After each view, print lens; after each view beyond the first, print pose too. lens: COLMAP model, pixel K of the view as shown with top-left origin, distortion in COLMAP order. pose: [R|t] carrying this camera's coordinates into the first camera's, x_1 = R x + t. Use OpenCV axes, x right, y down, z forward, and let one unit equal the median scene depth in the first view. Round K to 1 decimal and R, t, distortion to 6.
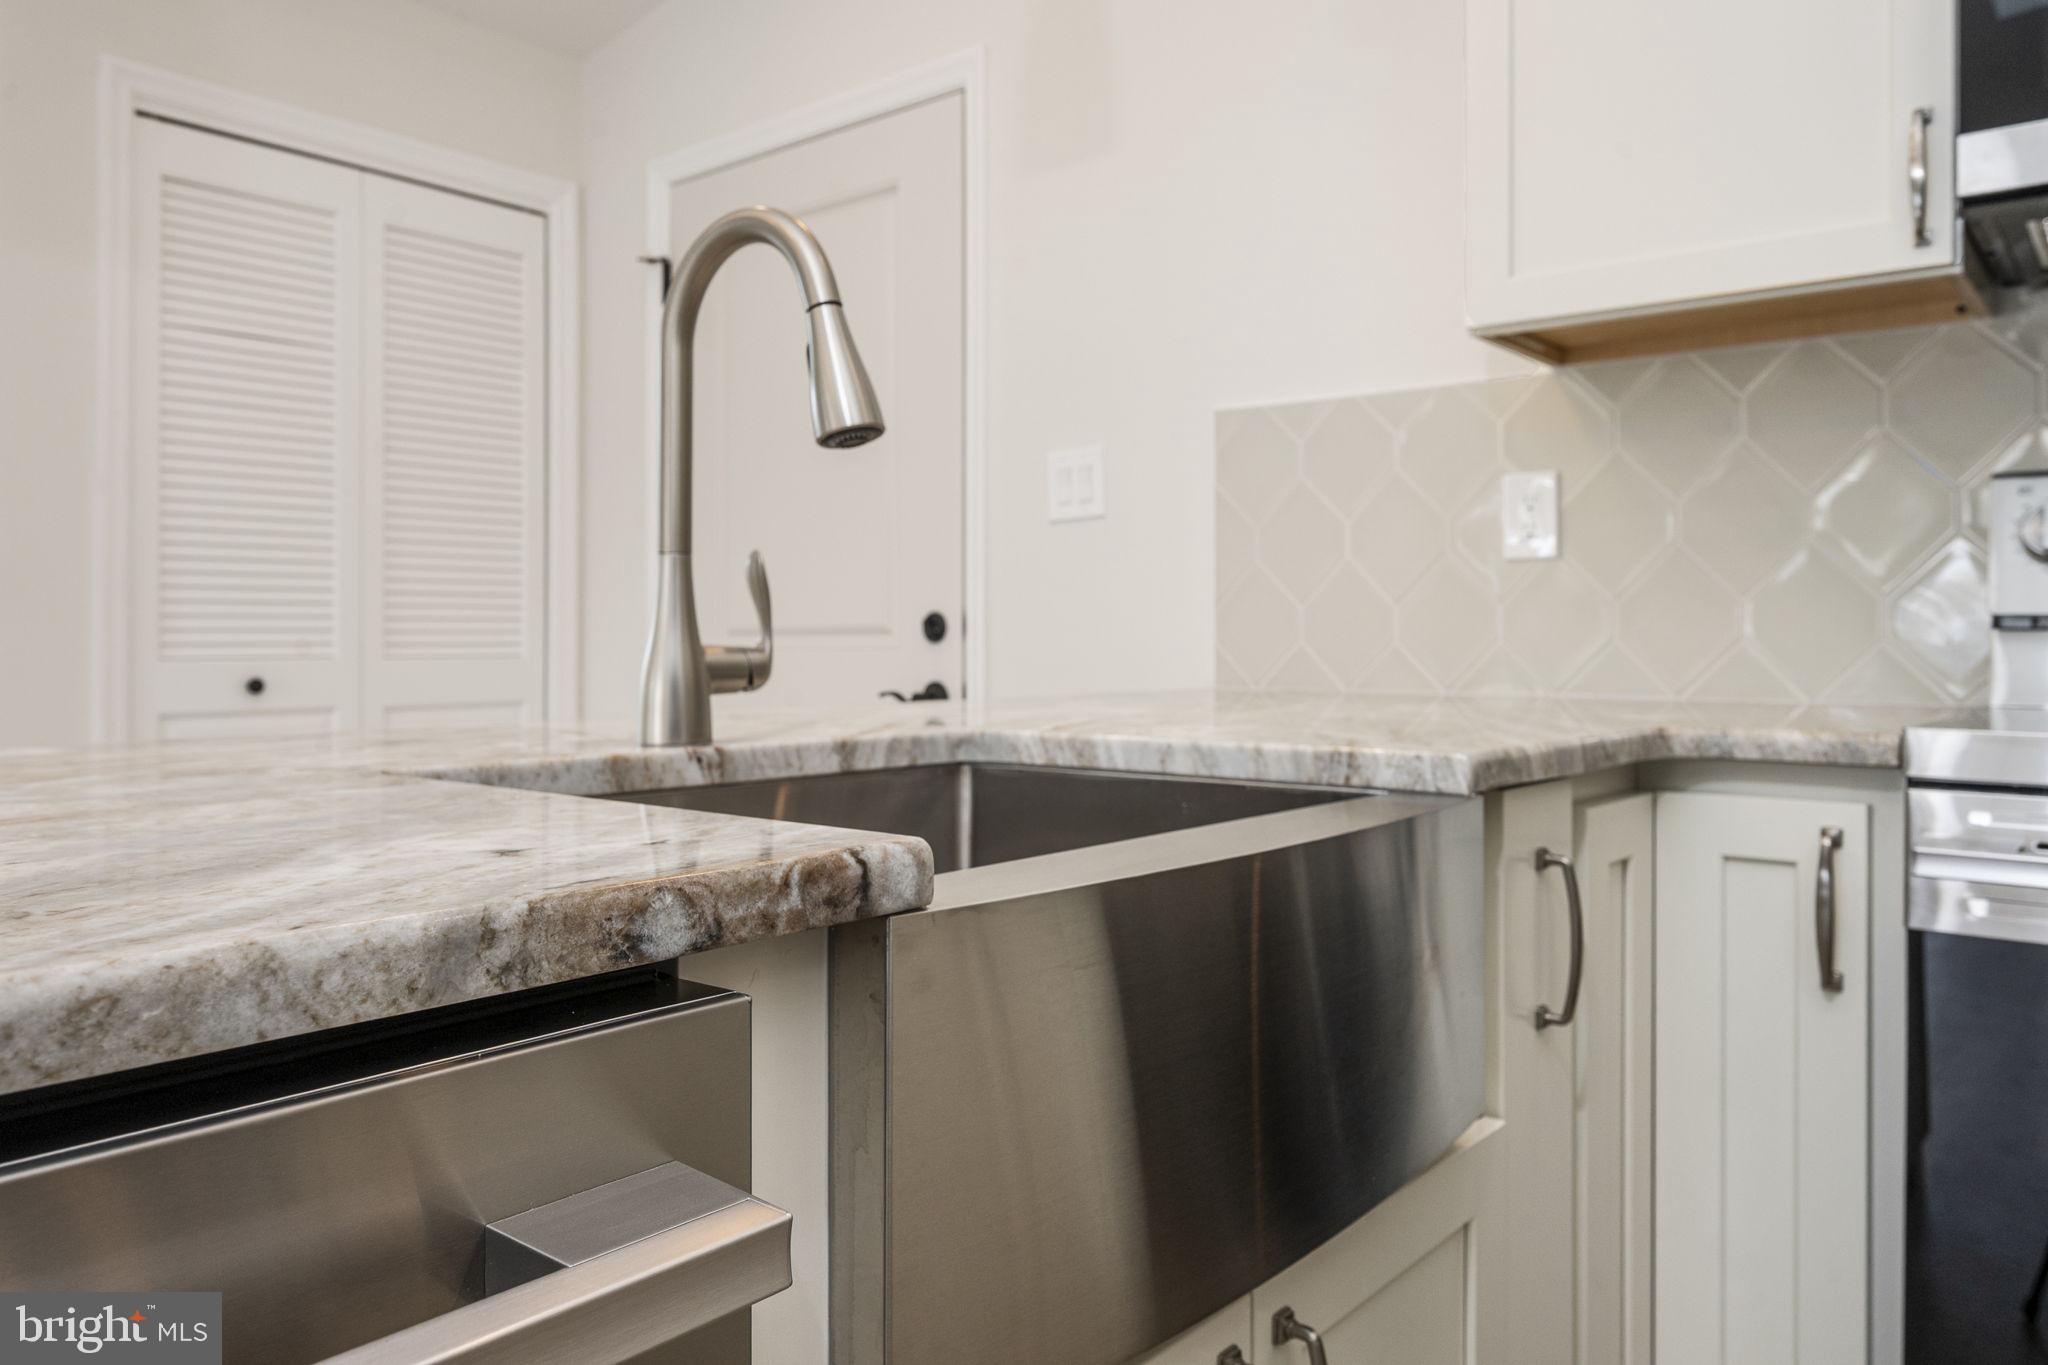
lens RADIAL K [[1571.8, 0, 1024.2], [0, 1571.8, 600.0], [0, 0, 1]] dist [0.005422, 0.000115]
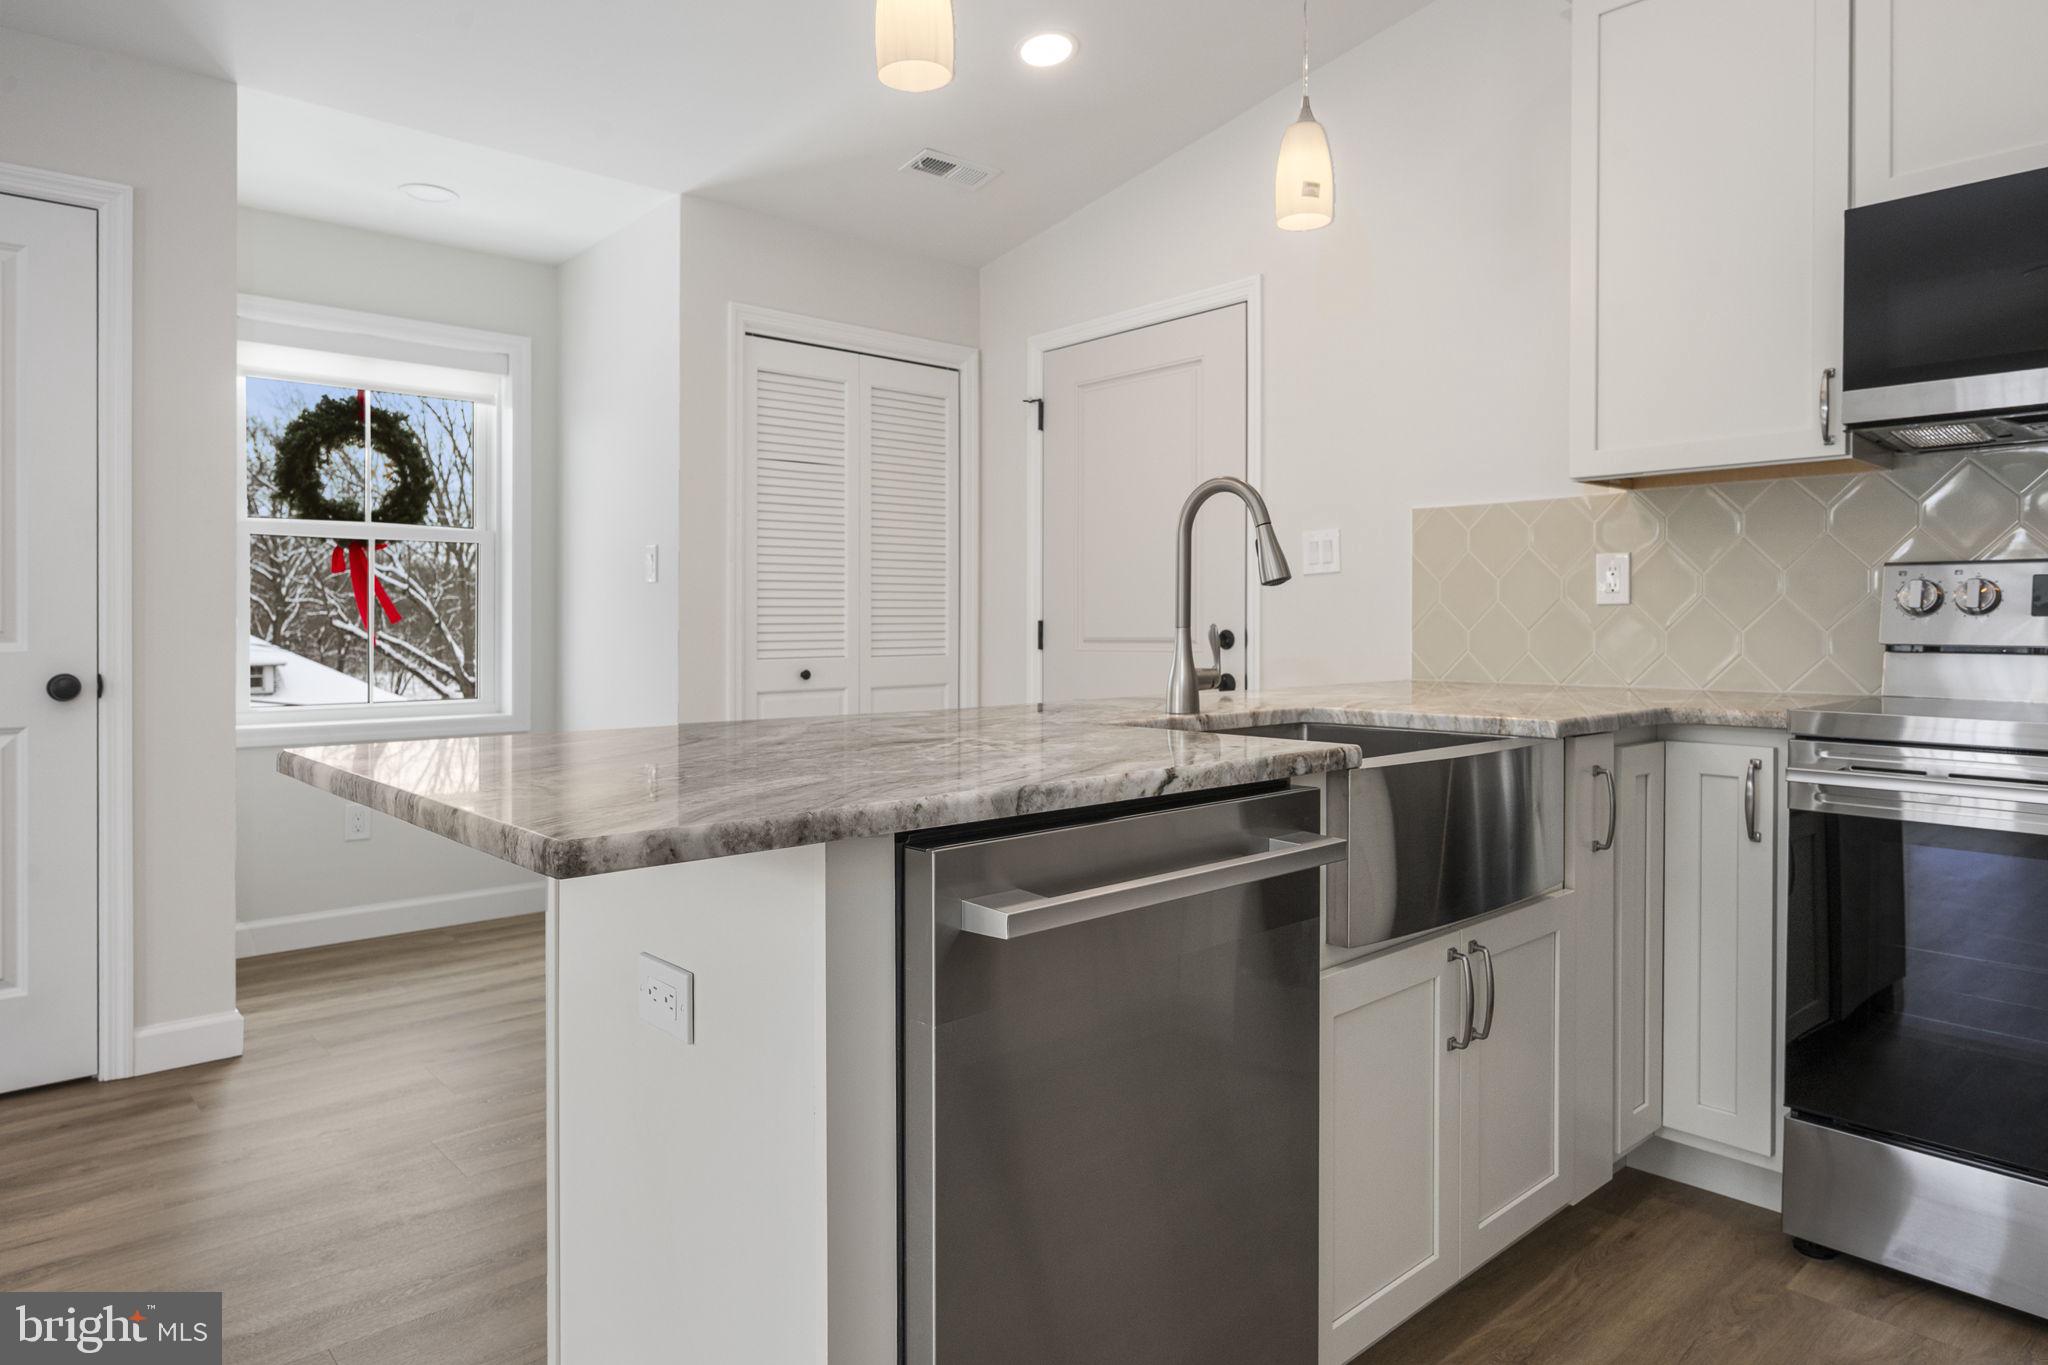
lens RADIAL K [[1238.6, 0, 1017.6], [0, 1238.6, 617.0], [0, 0, 1]] dist [0.001465, -0.000587]
pose [[0.986102, -0.003780, -0.166101, -0.152168], [0.006555, 0.999848, 0.016165, -0.070221], [0.166014, -0.017029, 0.985976, -0.730589]]
